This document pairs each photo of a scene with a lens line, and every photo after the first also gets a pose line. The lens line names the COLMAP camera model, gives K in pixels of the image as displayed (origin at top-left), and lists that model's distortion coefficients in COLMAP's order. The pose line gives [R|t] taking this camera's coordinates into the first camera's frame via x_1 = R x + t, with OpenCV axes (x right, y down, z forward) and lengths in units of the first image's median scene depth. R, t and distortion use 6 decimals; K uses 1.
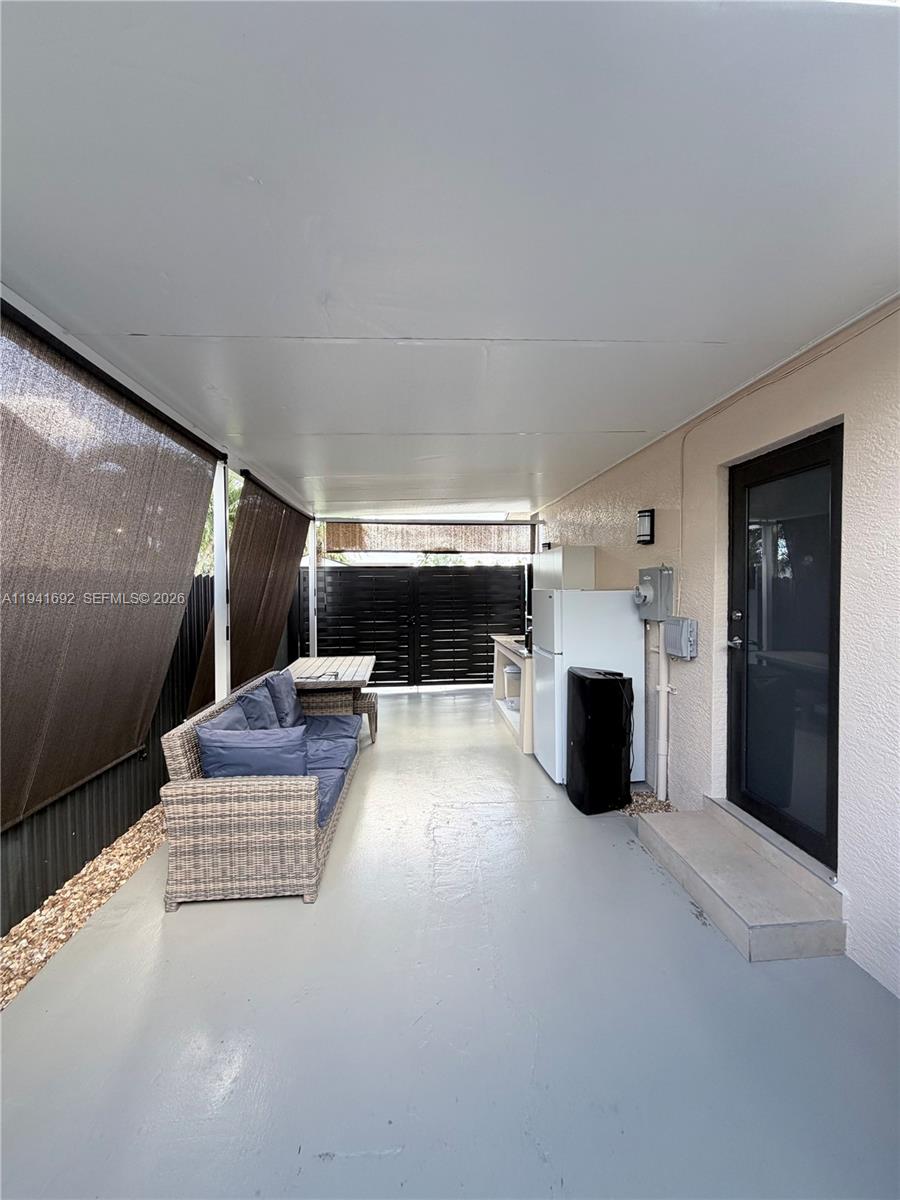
lens RADIAL K [[476.1, 0, 447.0], [0, 476.1, 596.8], [0, 0, 1]] dist [-0.000352, -0.000043]
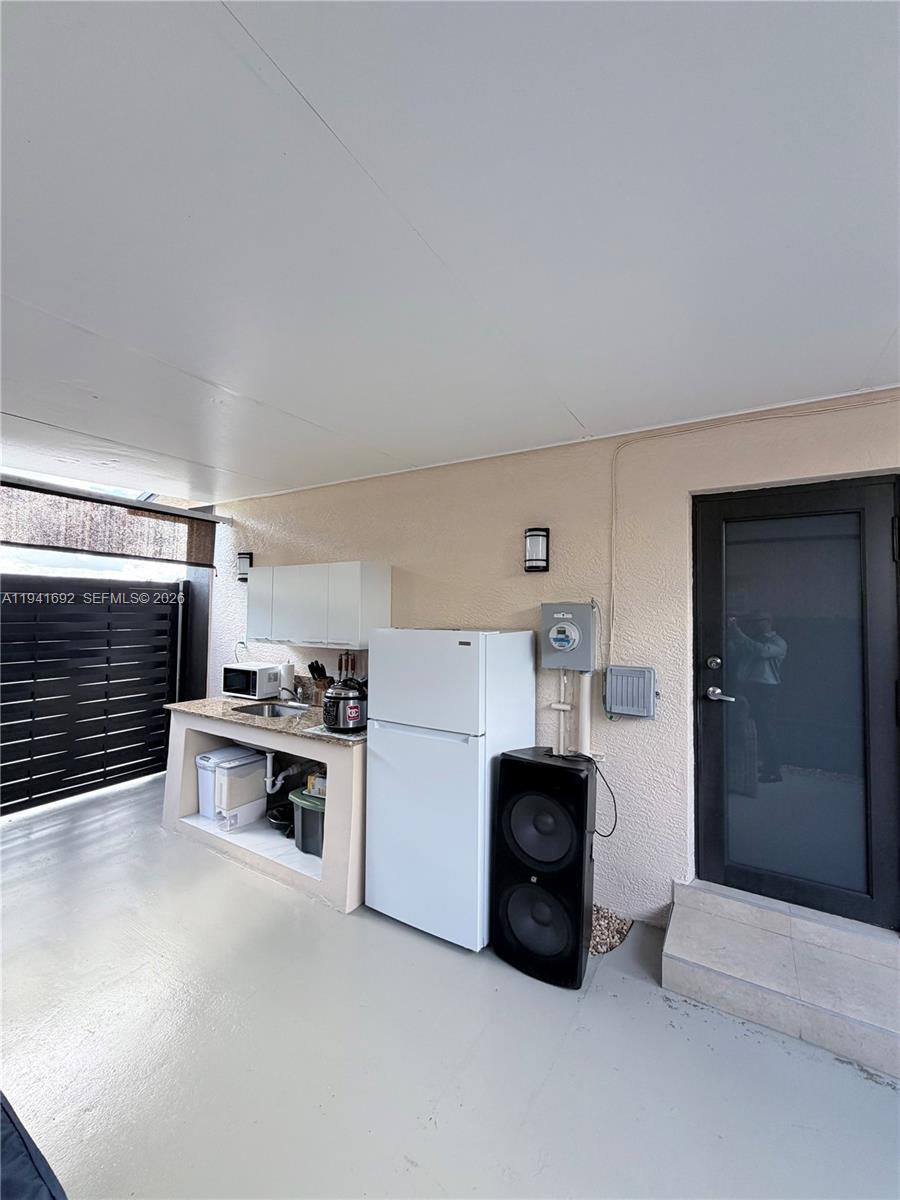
lens RADIAL K [[476.1, 0, 447.0], [0, 476.1, 596.8], [0, 0, 1]] dist [-0.000352, -0.000043]
pose [[0.578283, 0.041490, 0.814780, -0.306541], [0.000144, 0.998701, -0.050958, -0.028976], [-0.815836, 0.029586, 0.577526, 0.674327]]
